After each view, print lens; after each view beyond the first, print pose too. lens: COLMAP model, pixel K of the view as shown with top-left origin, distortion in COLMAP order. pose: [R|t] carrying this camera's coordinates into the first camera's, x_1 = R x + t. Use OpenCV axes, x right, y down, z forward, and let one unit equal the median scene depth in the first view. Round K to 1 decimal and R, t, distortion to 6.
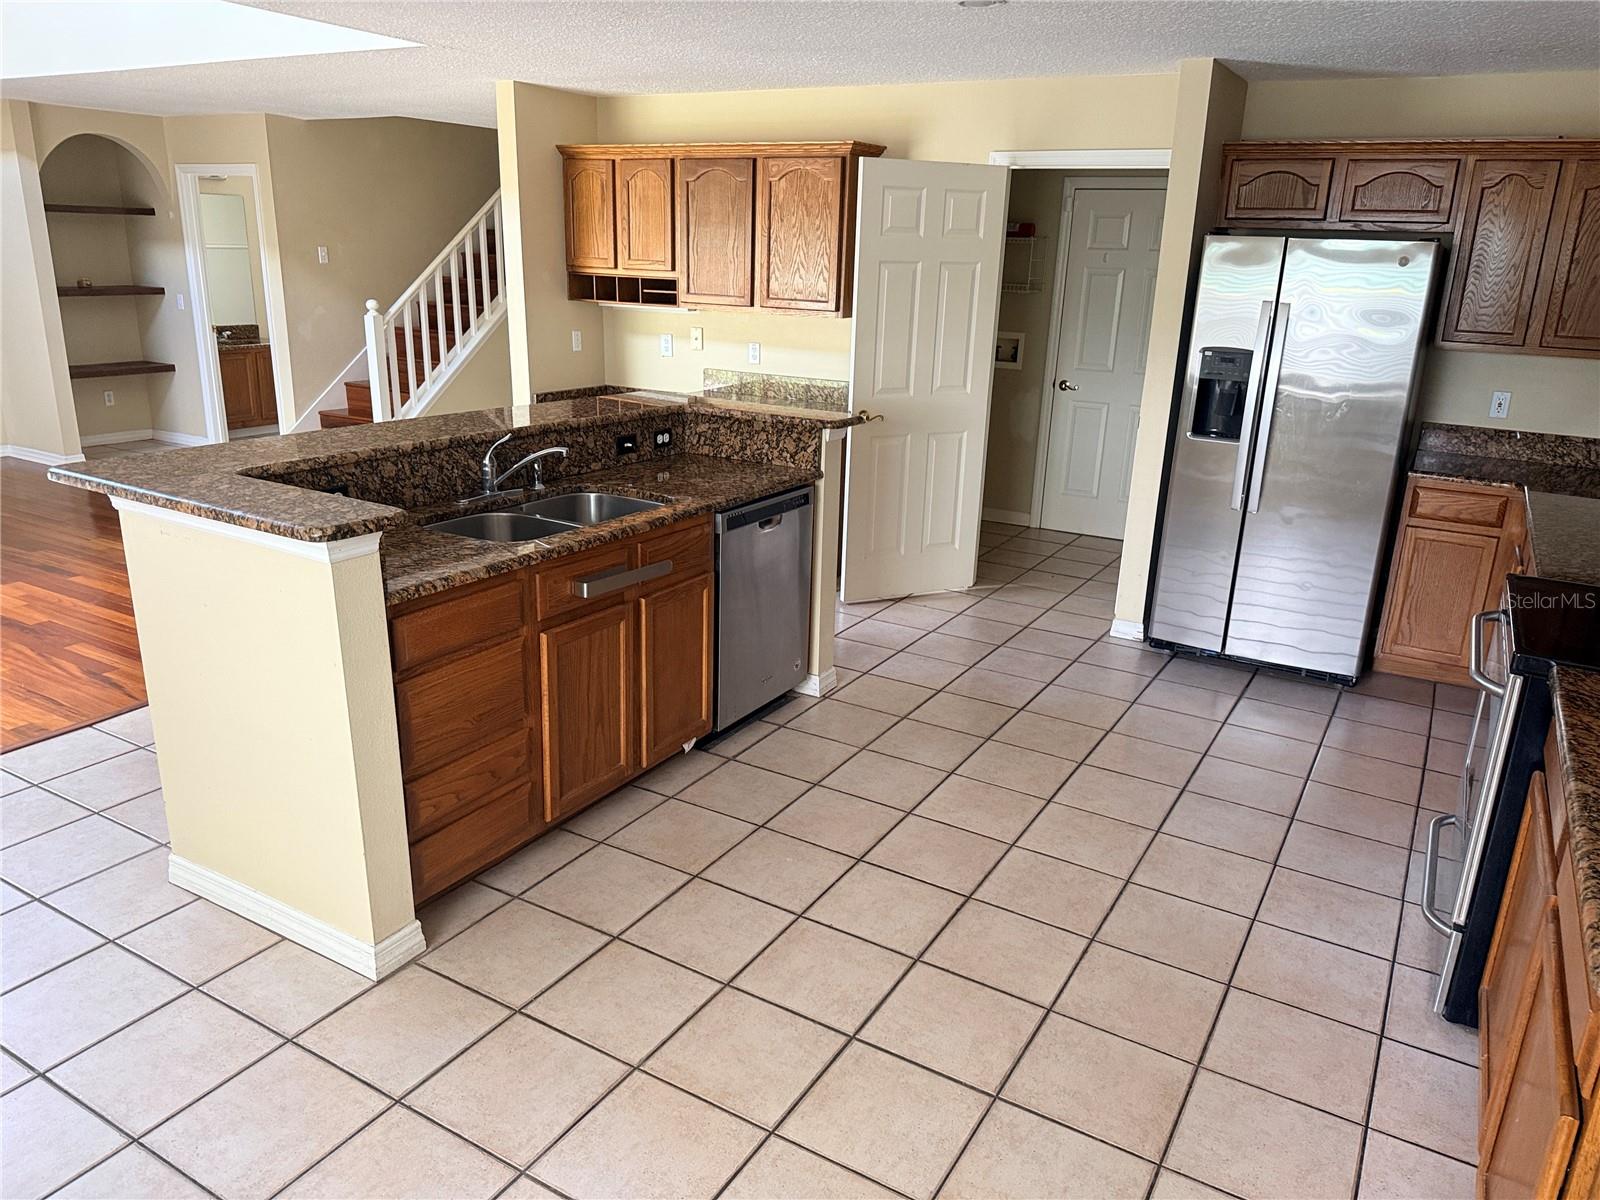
lens RADIAL K [[1127.5, 0, 806.7], [0, 1127.5, 595.1], [0, 0, 1]] dist [0.062913, -0.087140]
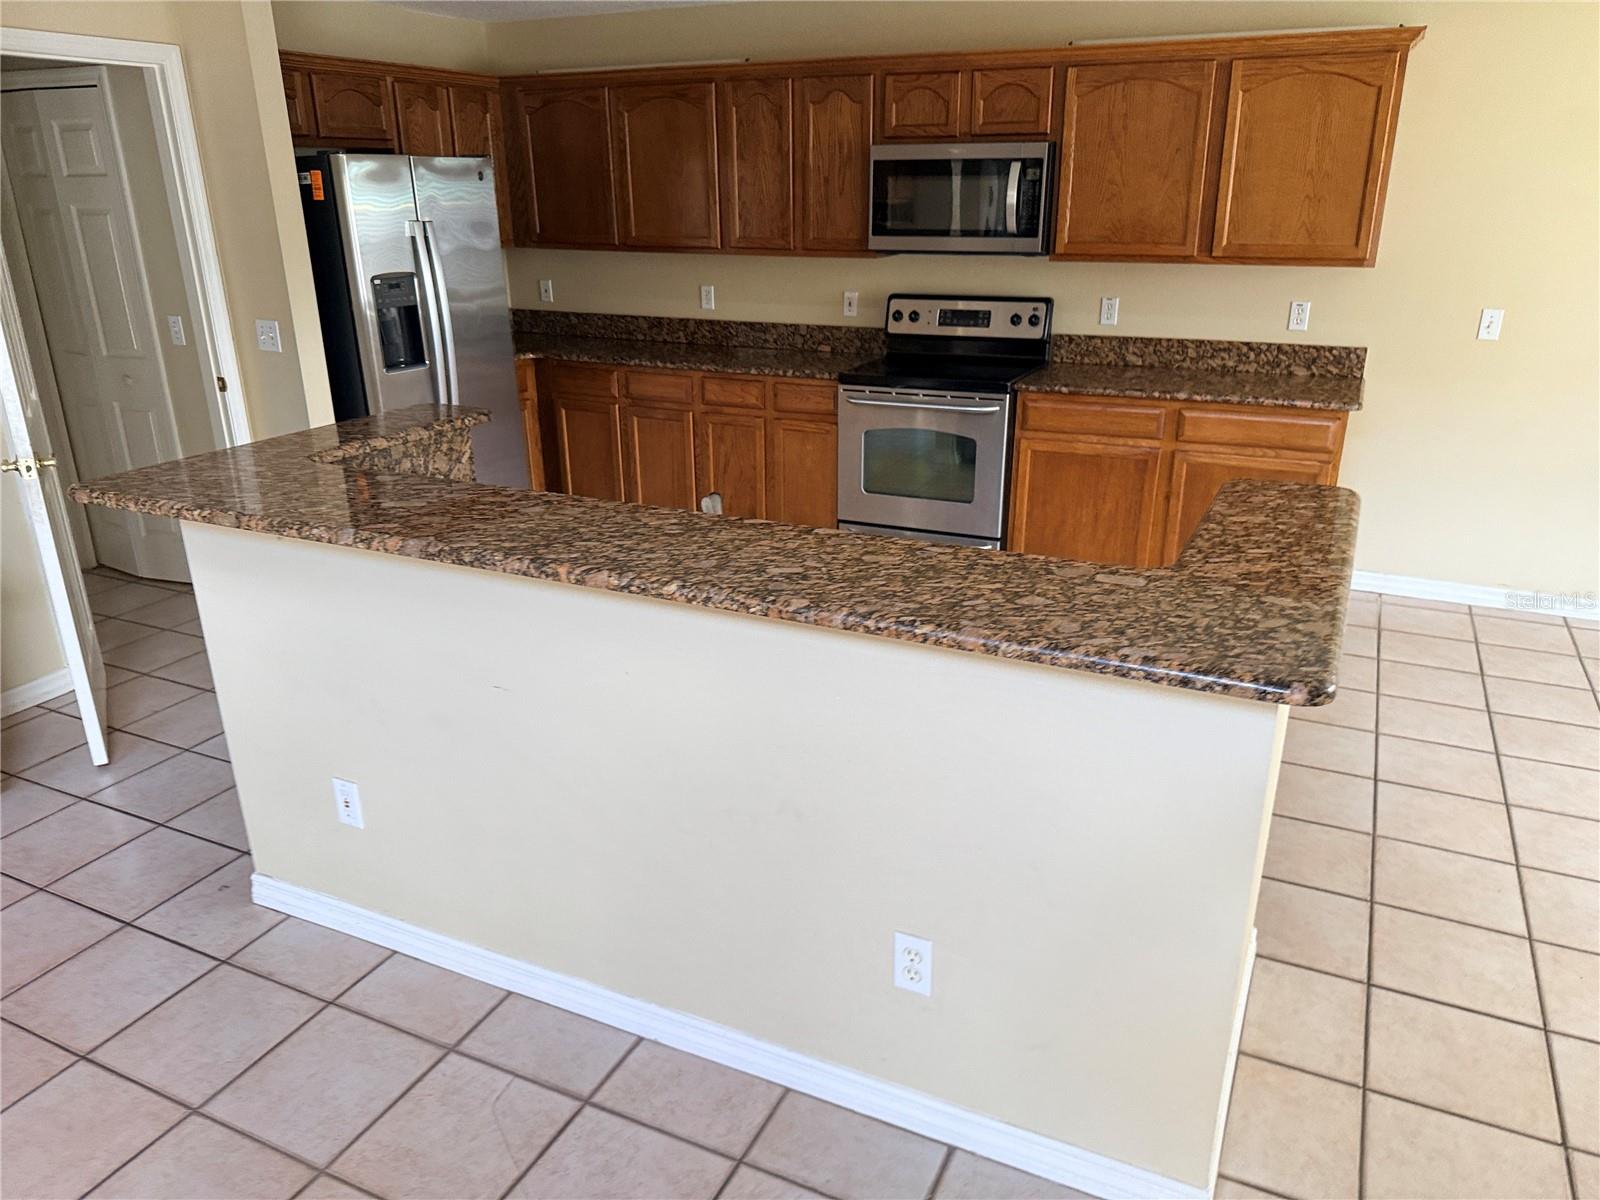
lens RADIAL K [[1127.5, 0, 798.5], [0, 1127.5, 609.2], [0, 0, 1]] dist [0.062913, -0.087140]
pose [[-0.078716, -0.379605, 0.921794, -0.711490], [0.306247, 0.870743, 0.384733, -0.254478], [-0.948692, 0.312581, 0.047712, 0.775093]]
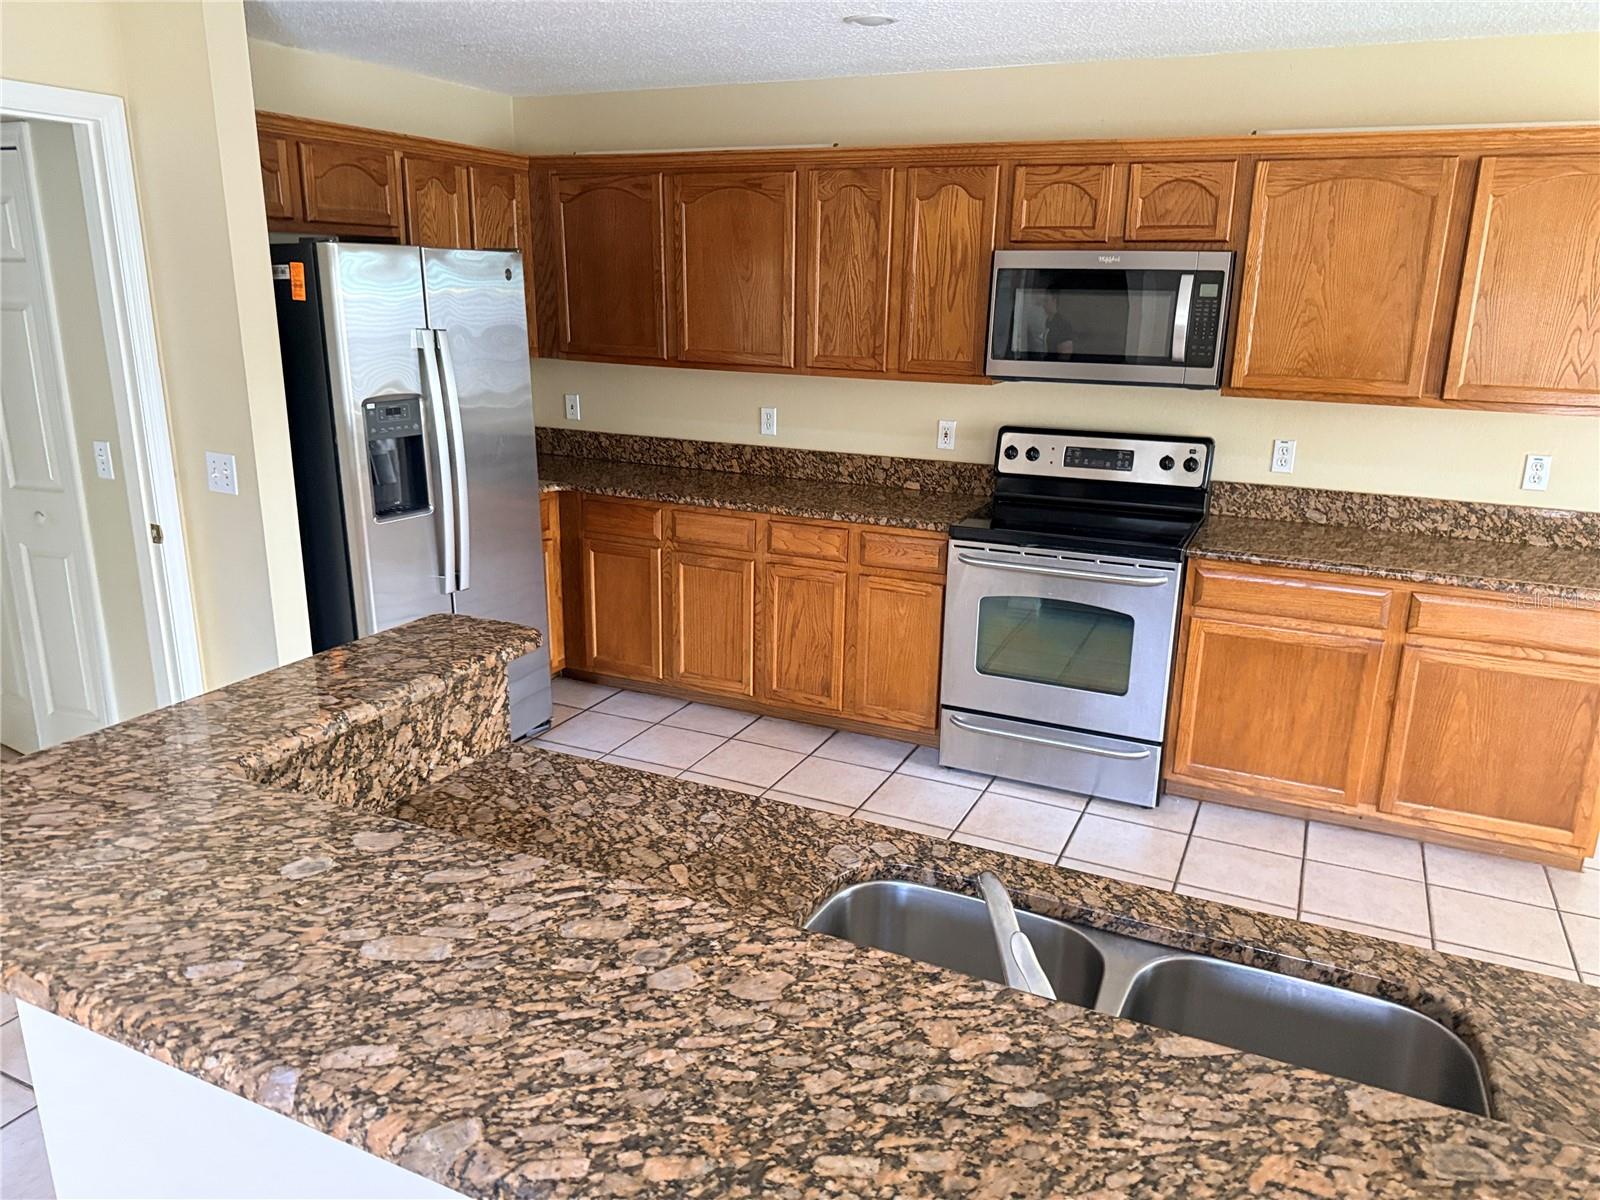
lens RADIAL K [[1127.5, 0, 806.8], [0, 1127.5, 606.5], [0, 0, 1]] dist [0.062913, -0.087140]
pose [[-0.094872, -0.307397, 0.946840, -0.432332], [0.280961, 0.904194, 0.321704, -0.276279], [-0.955018, 0.296546, 0.000584, 0.846686]]
